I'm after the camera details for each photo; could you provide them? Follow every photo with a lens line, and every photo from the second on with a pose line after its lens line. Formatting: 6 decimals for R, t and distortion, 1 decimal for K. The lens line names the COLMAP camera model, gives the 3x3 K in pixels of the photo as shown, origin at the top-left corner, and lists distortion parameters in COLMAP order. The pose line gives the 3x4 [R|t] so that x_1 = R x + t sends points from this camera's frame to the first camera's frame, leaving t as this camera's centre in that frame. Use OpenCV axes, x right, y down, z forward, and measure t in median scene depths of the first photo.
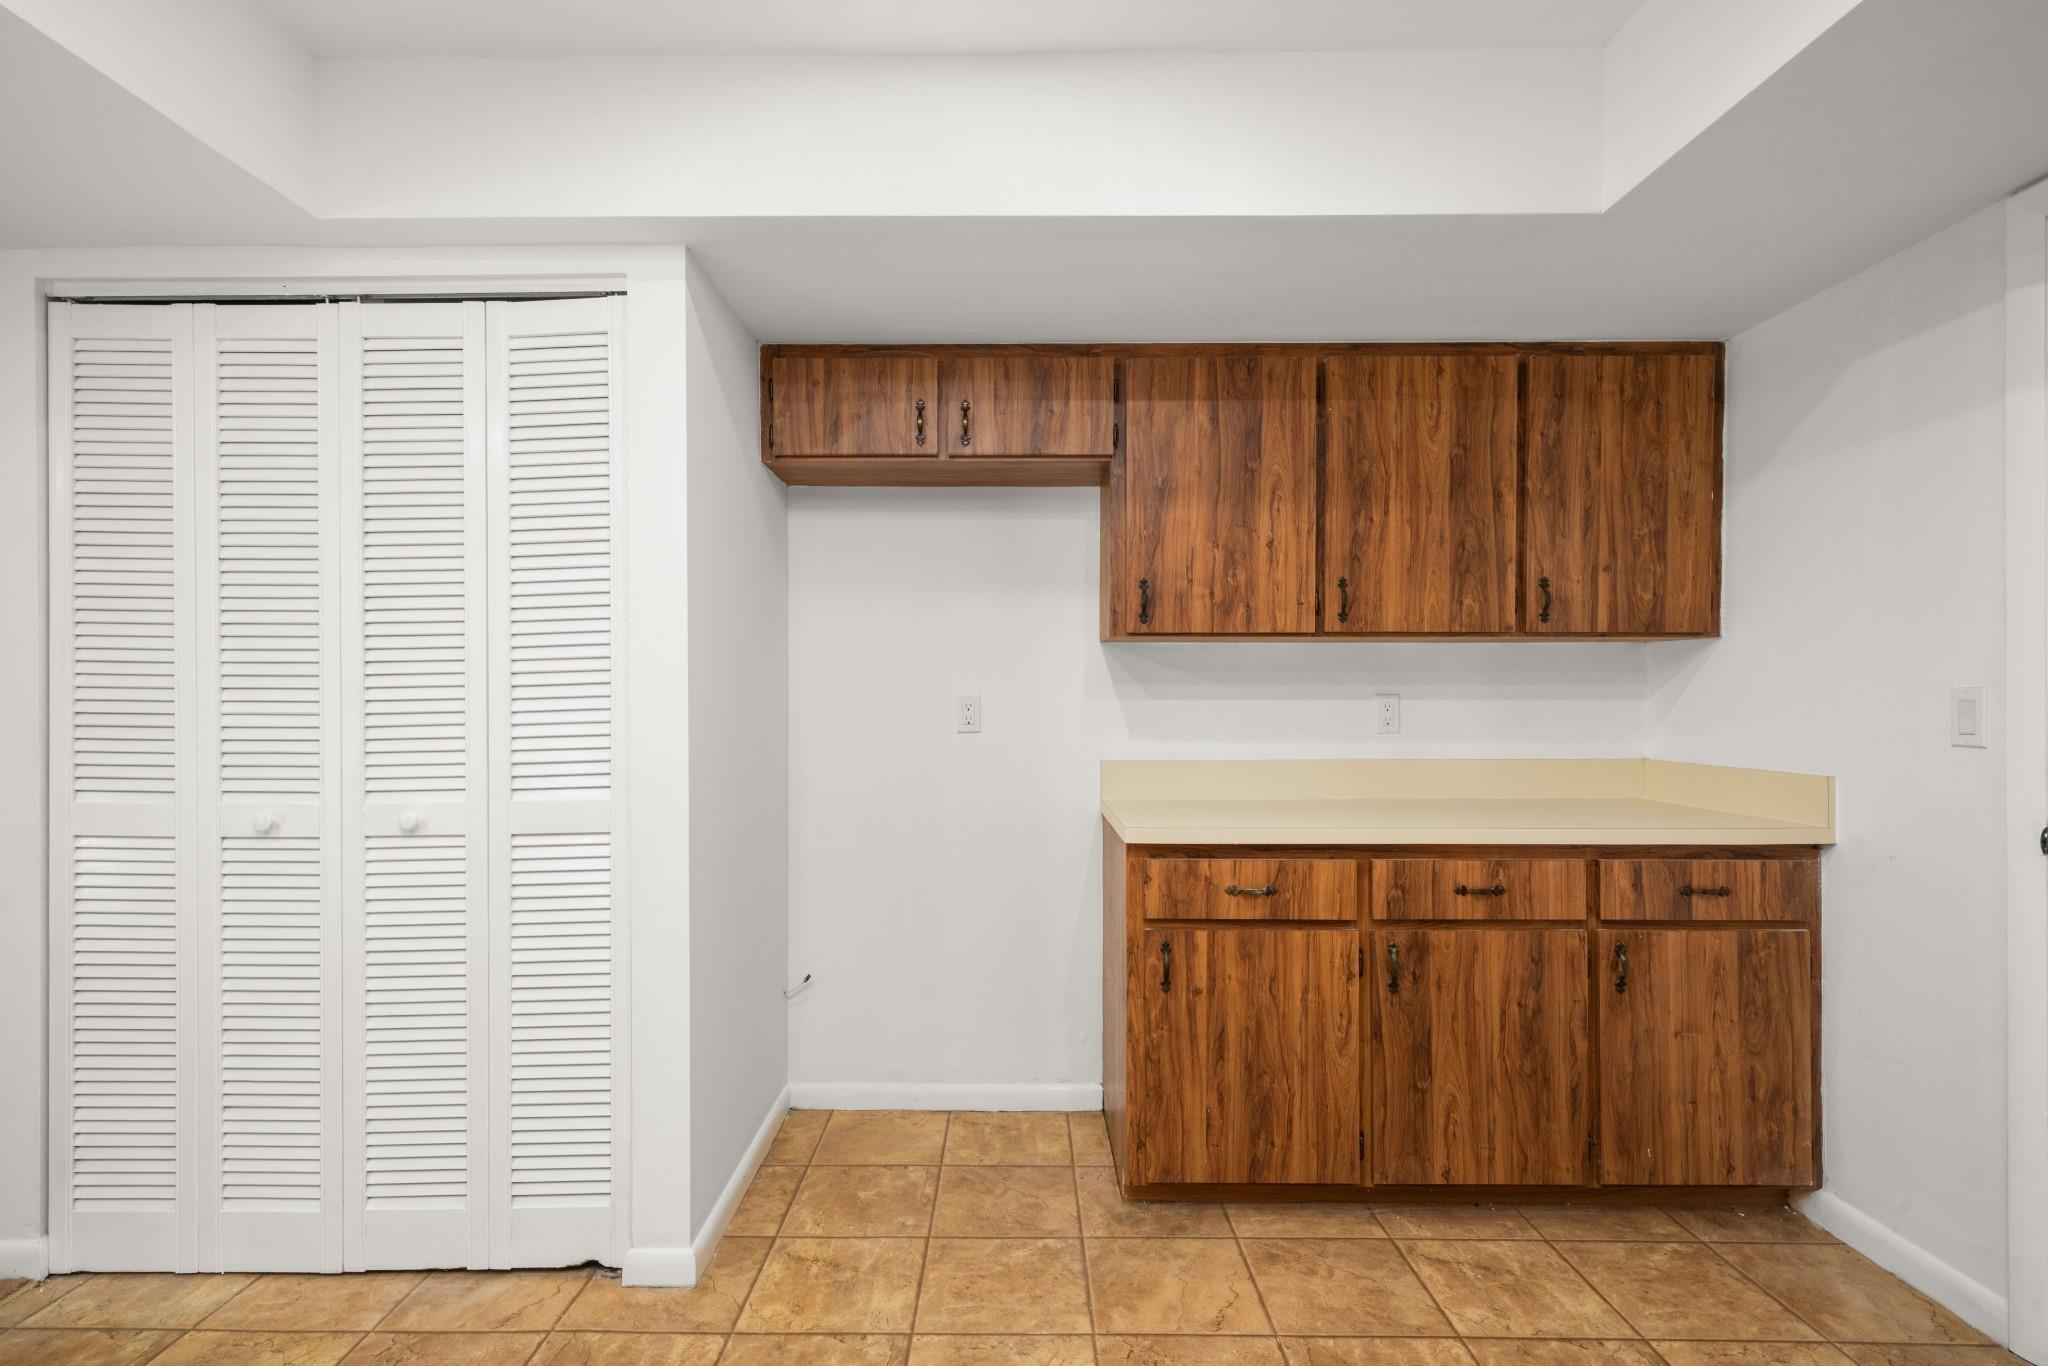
lens RADIAL K [[959.2, 0, 1005.0], [0, 959.2, 700.7], [0, 0, 1]] dist [0.003111, 0.000359]
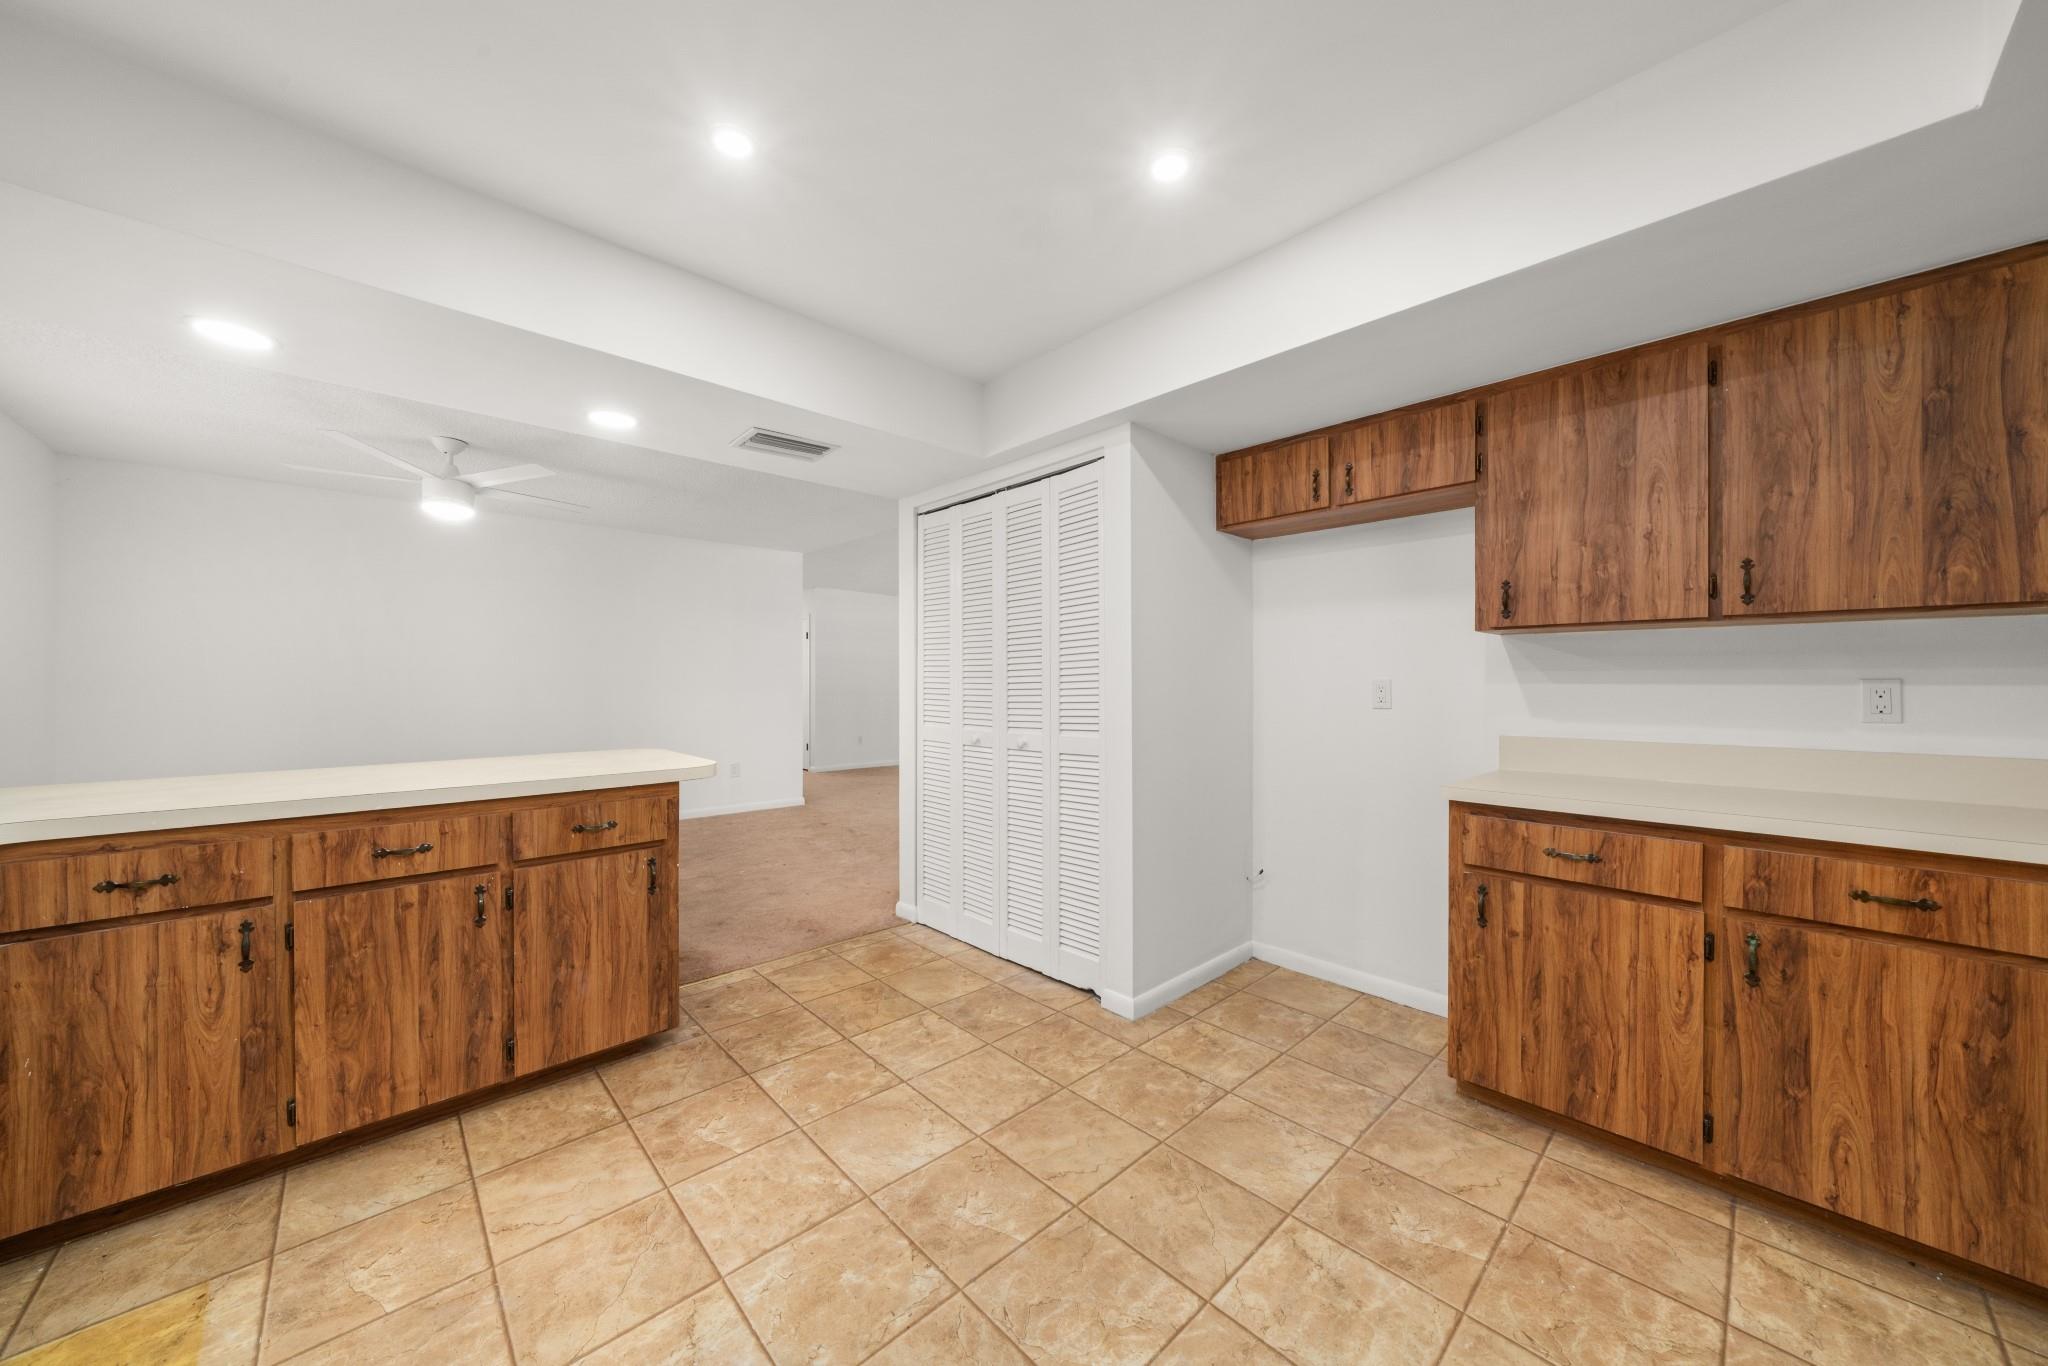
lens RADIAL K [[699.7, 0, 1018.3], [0, 699.7, 686.4], [0, 0, 1]] dist [-0.003234, -0.000153]
pose [[0.694582, 0.005146, -0.719395, 0.391785], [-0.004348, 0.999986, 0.002956, 0.002509], [0.719400, 0.001075, 0.694595, -0.023643]]
